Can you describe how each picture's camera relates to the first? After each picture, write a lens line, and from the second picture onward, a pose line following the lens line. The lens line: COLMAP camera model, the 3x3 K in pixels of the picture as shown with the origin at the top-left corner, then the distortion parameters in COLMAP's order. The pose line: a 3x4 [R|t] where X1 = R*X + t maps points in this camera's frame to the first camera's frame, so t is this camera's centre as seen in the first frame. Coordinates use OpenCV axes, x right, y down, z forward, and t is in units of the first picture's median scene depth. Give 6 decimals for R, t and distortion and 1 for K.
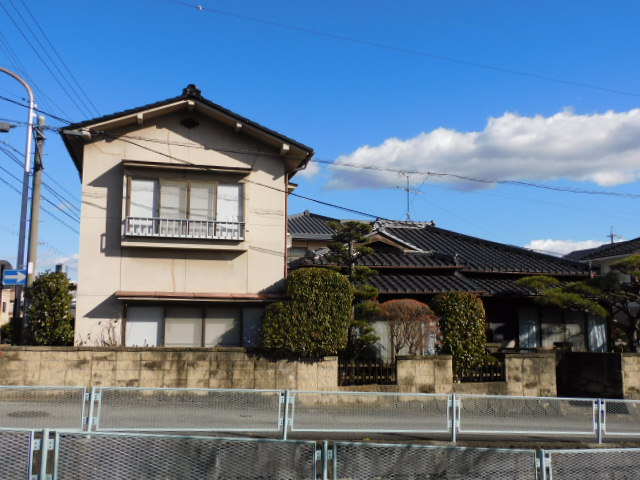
lens RADIAL K [[628.1, 0, 320.0], [0, 628.1, 240.0], [0, 0, 1]] dist [-0.003660, 0.005338]
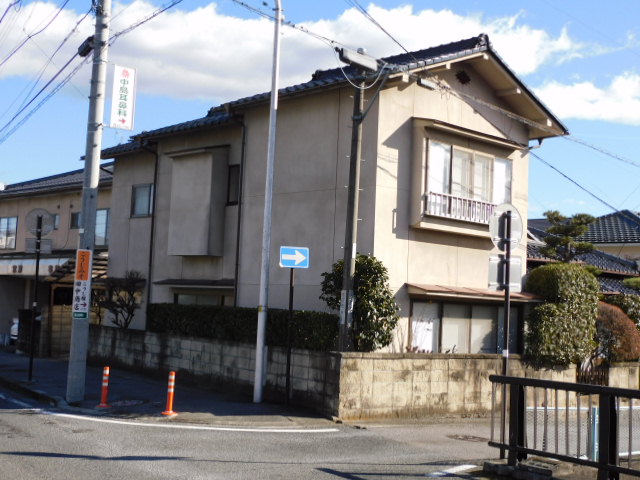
lens RADIAL K [[905.7, 0, 320.0], [0, 905.7, 240.0], [0, 0, 1]] dist [-0.005038, -0.053795]
pose [[0.872995, 0.070743, 0.482571, -0.949327], [-0.106591, 0.993180, 0.047234, -0.014666], [-0.475938, -0.092673, 0.874582, 0.052338]]
